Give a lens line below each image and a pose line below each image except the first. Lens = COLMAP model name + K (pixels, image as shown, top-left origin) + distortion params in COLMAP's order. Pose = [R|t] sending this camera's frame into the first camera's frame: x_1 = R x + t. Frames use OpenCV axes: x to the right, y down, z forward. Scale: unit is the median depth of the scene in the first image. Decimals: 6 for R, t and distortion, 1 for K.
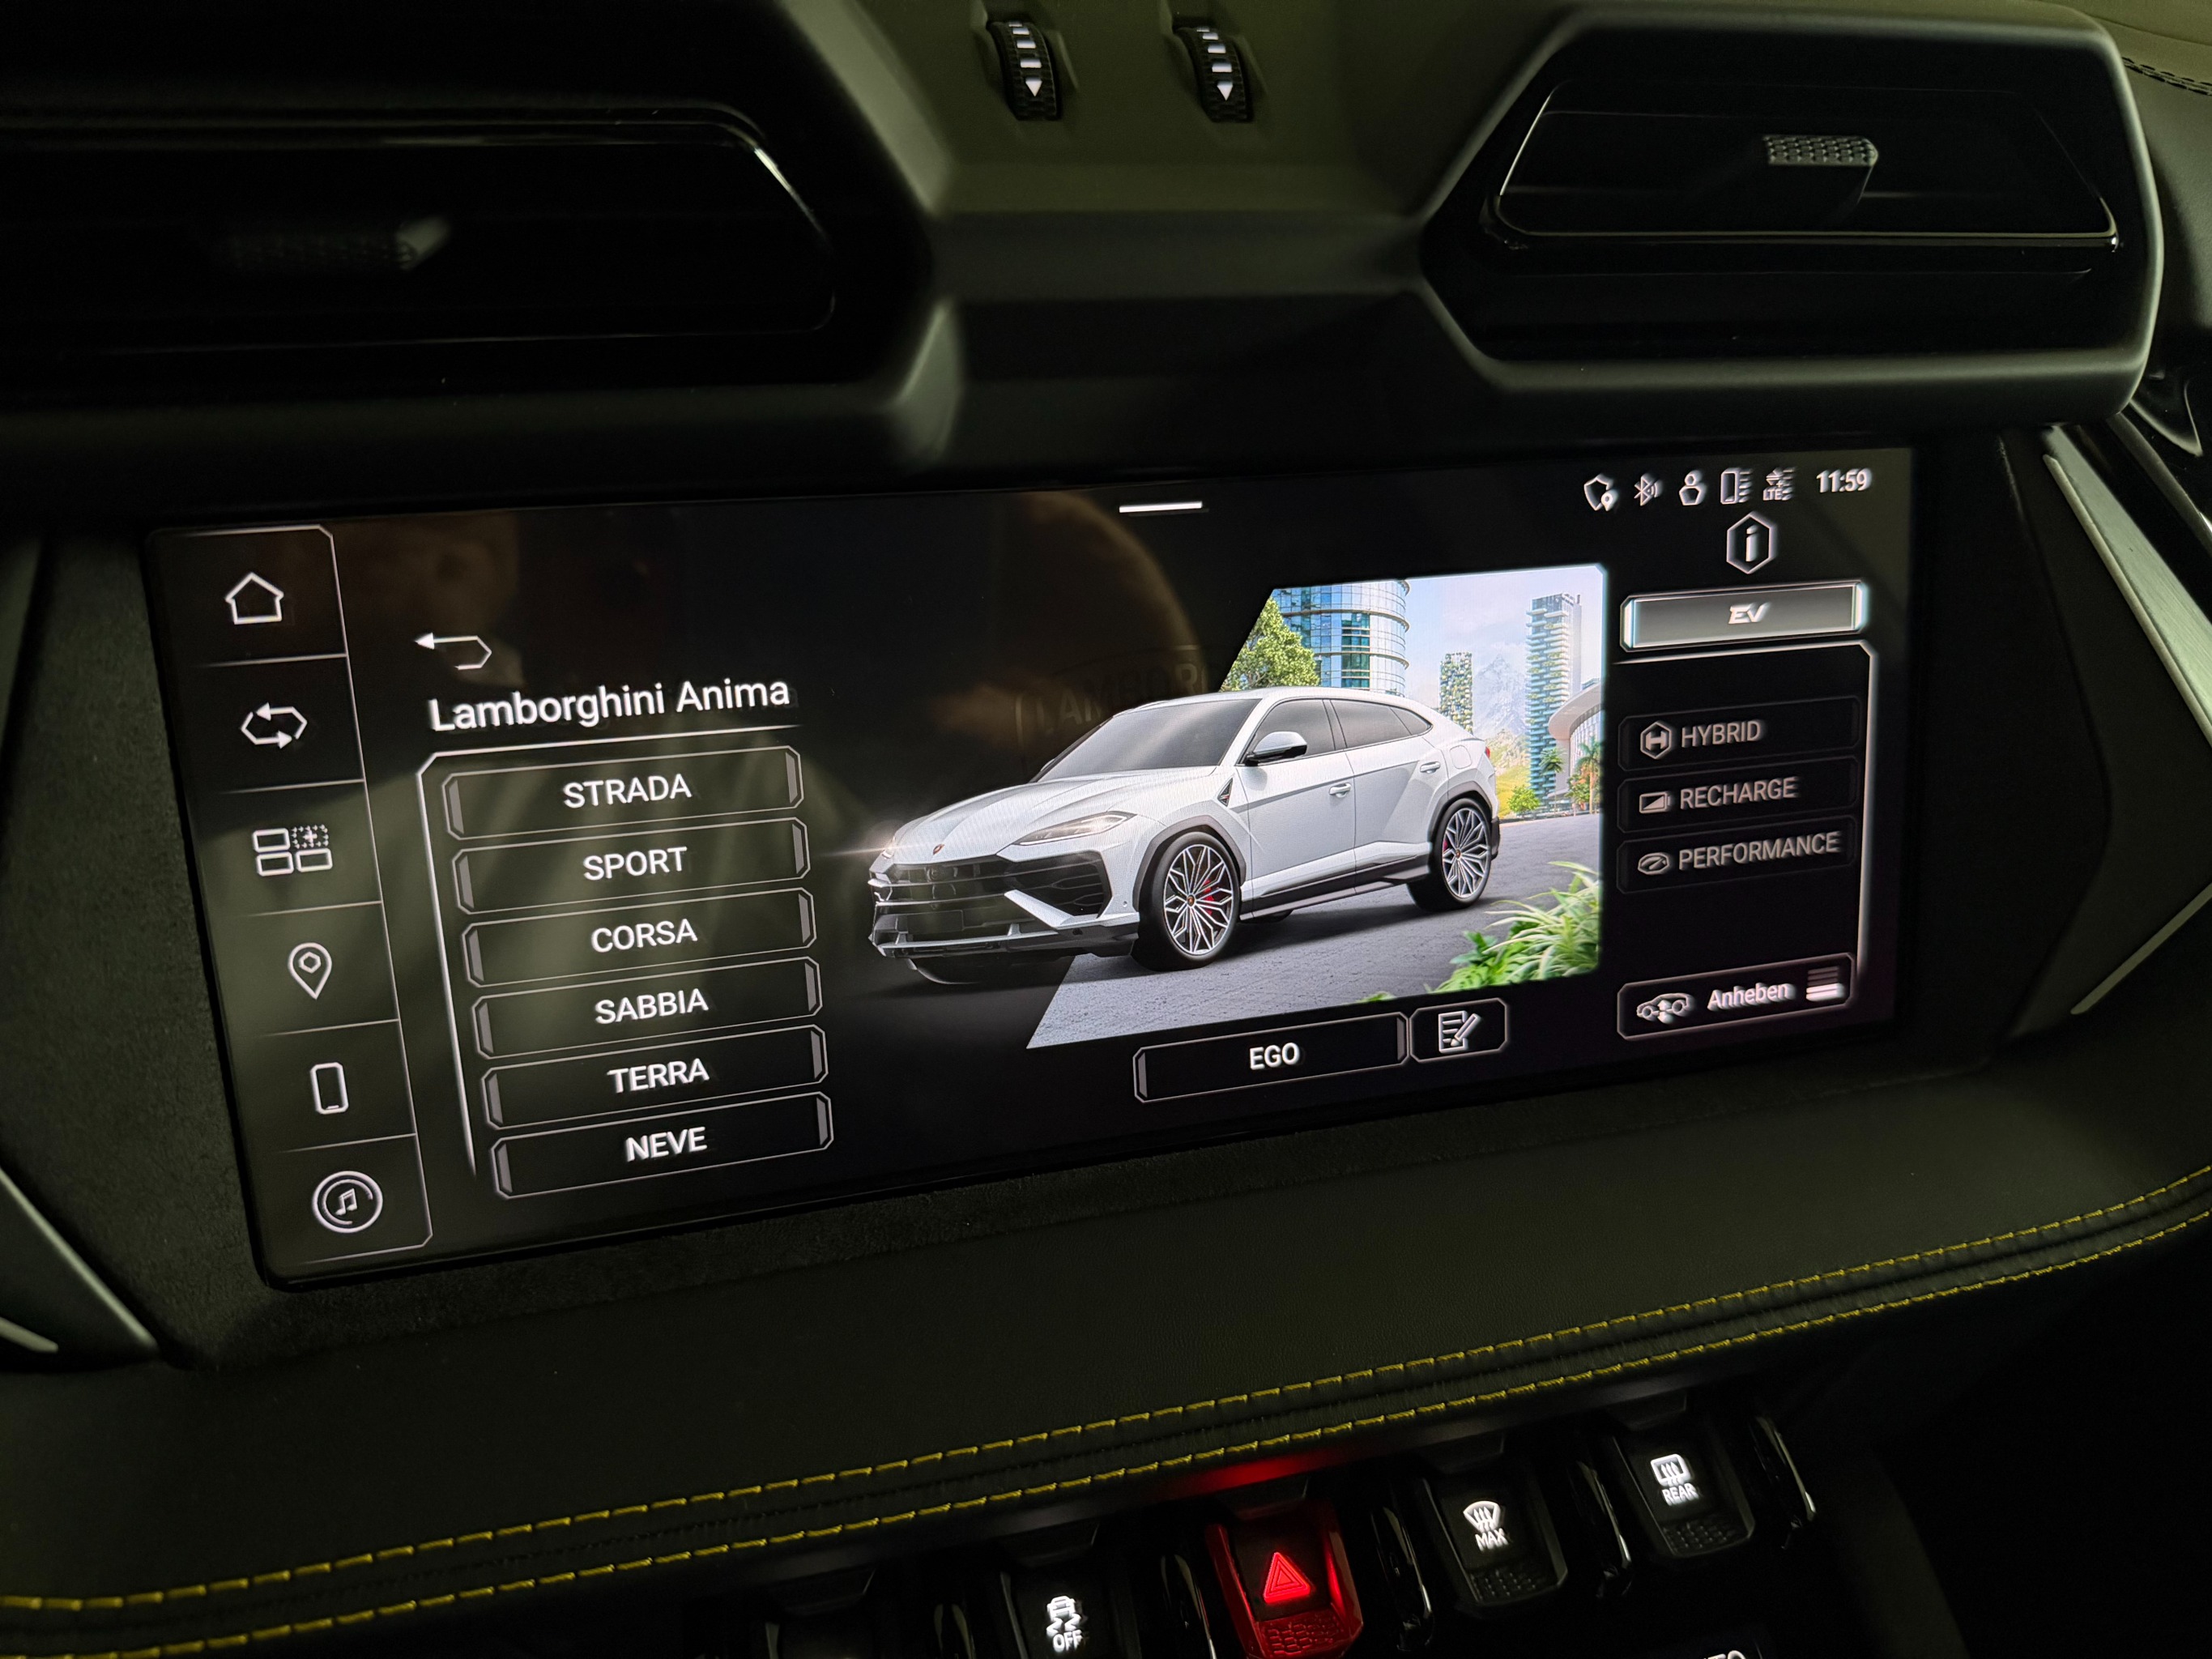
lens RADIAL K [[1586.9, 0, 1110.8], [0, 1586.9, 829.0], [0, 0, 1]] dist [0.035975, -0.005637]
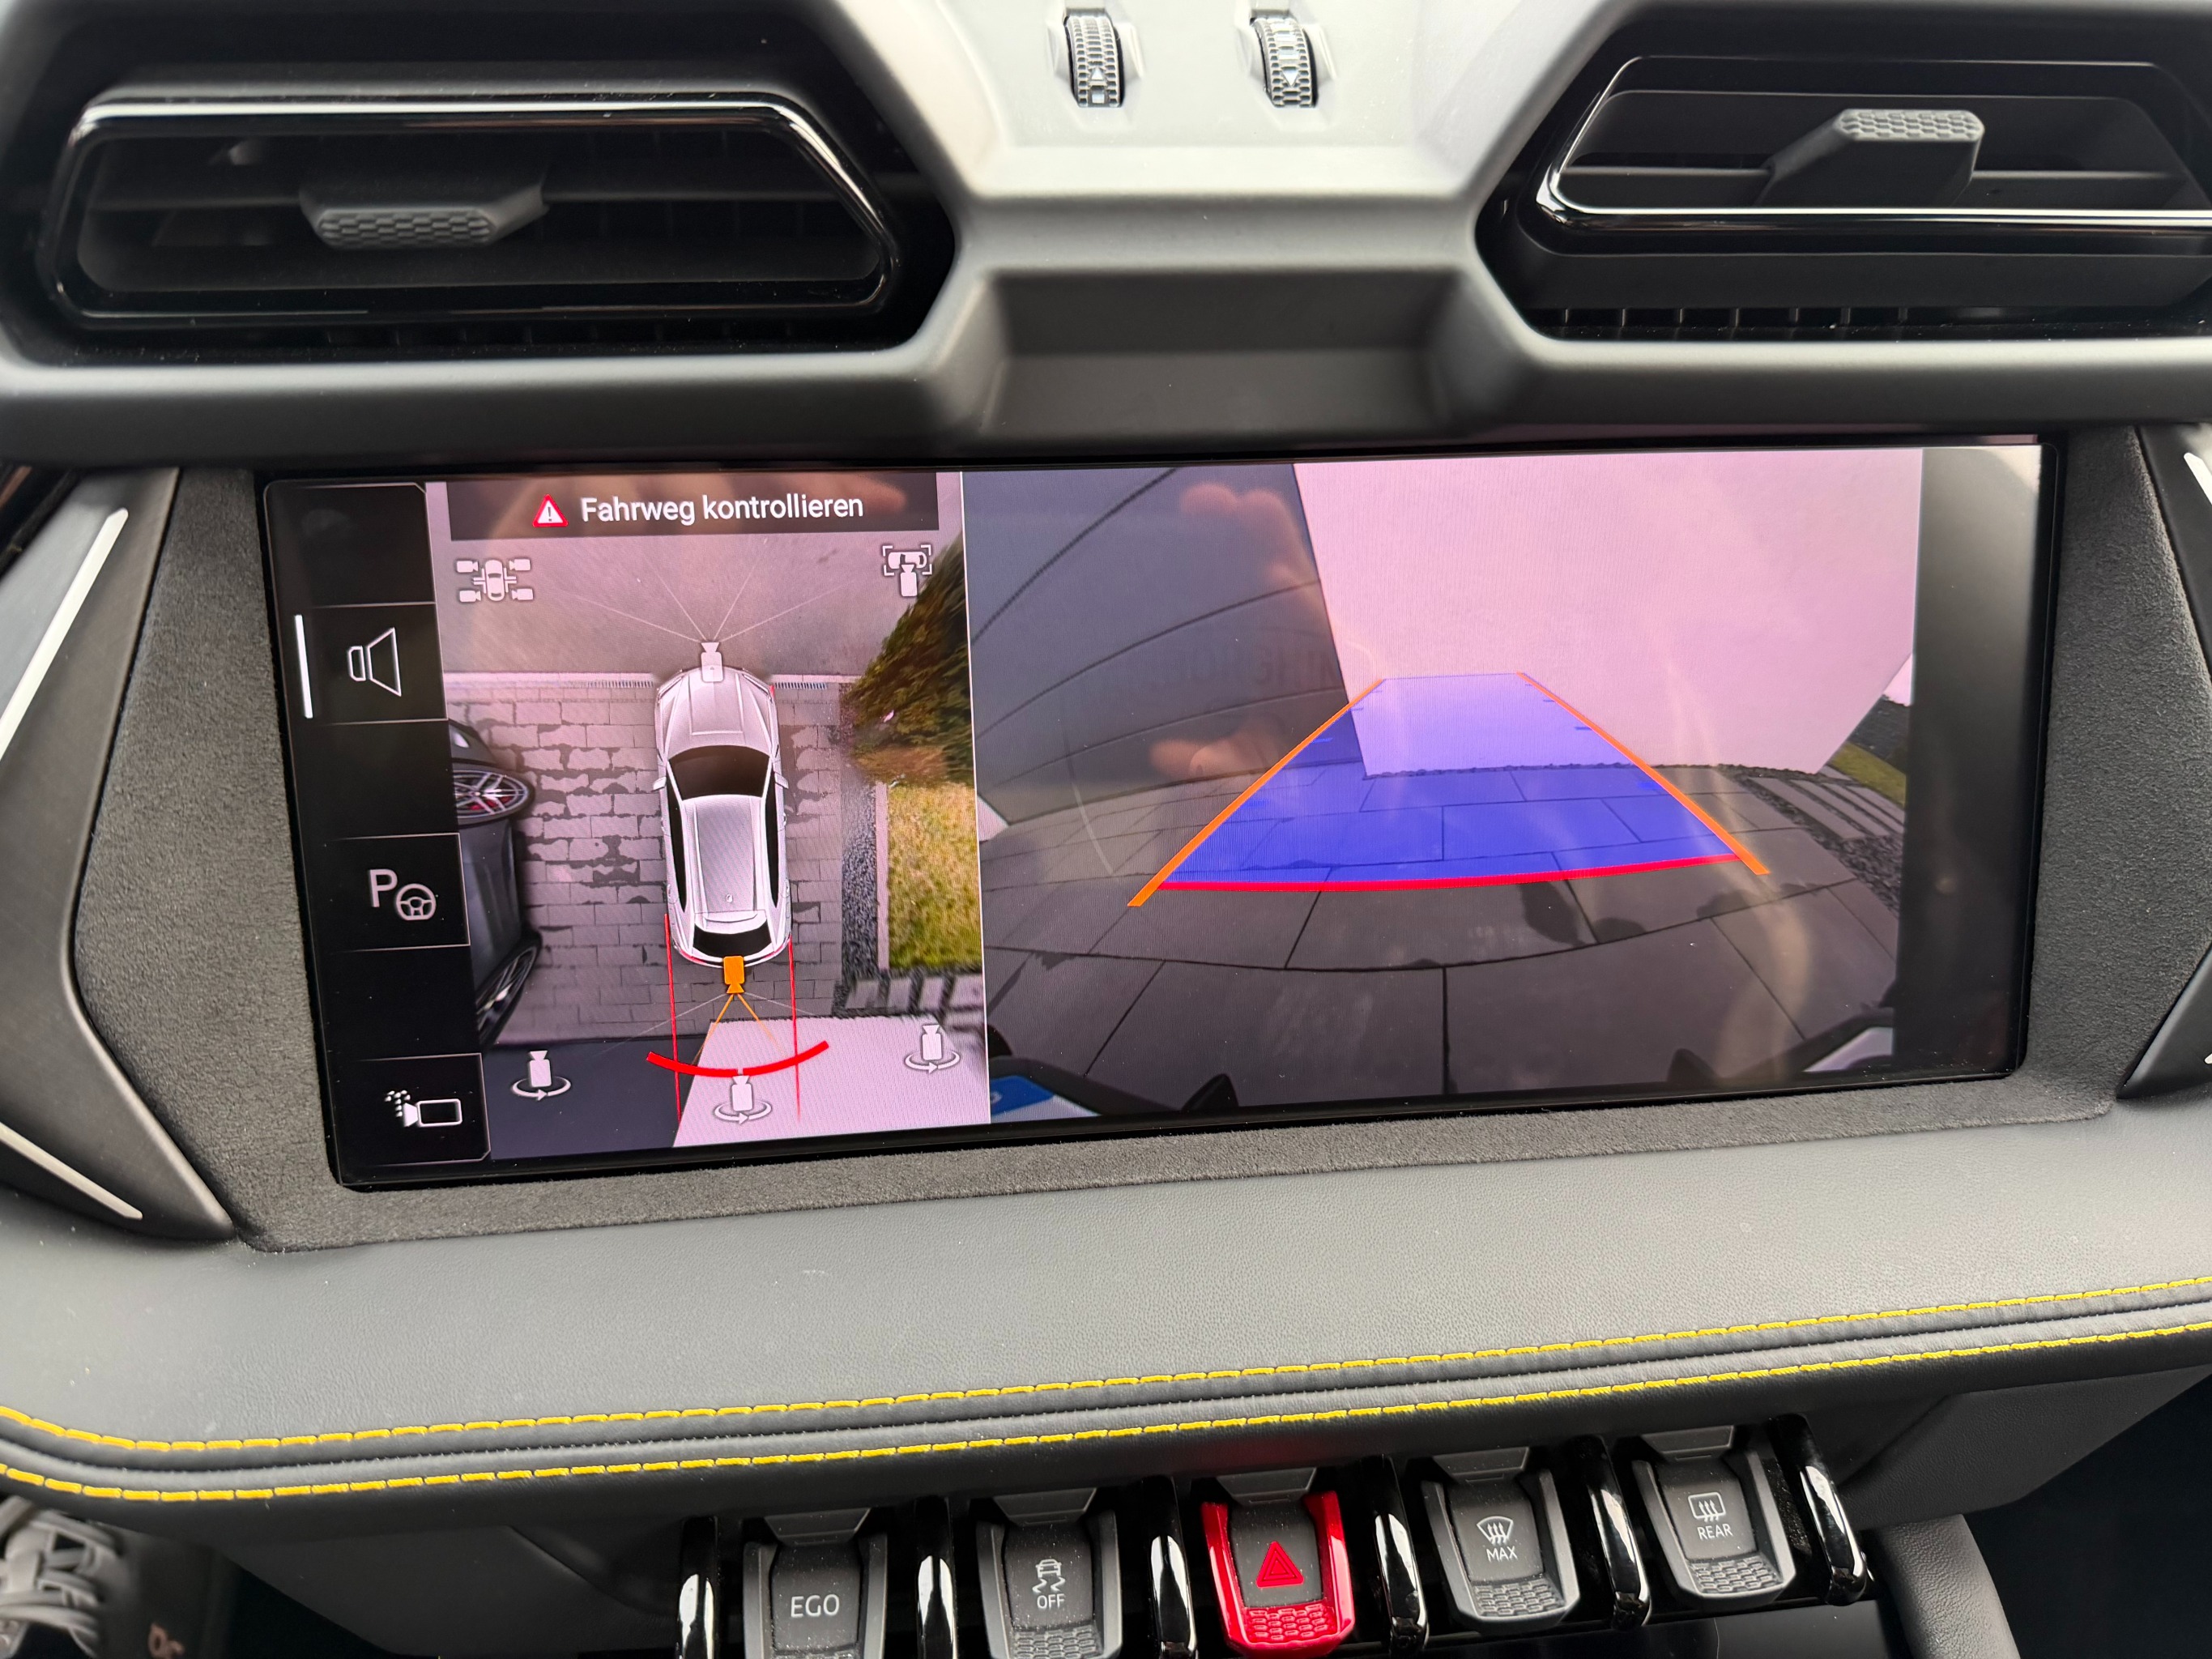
lens RADIAL K [[1586.9, 0, 1110.8], [0, 1586.9, 829.0], [0, 0, 1]] dist [0.035975, -0.005637]
pose [[0.988787, 0.045785, -0.142143, 0.136955], [-0.049844, 0.998441, -0.025124, 0.048948], [0.140771, 0.031928, 0.989527, -0.002832]]
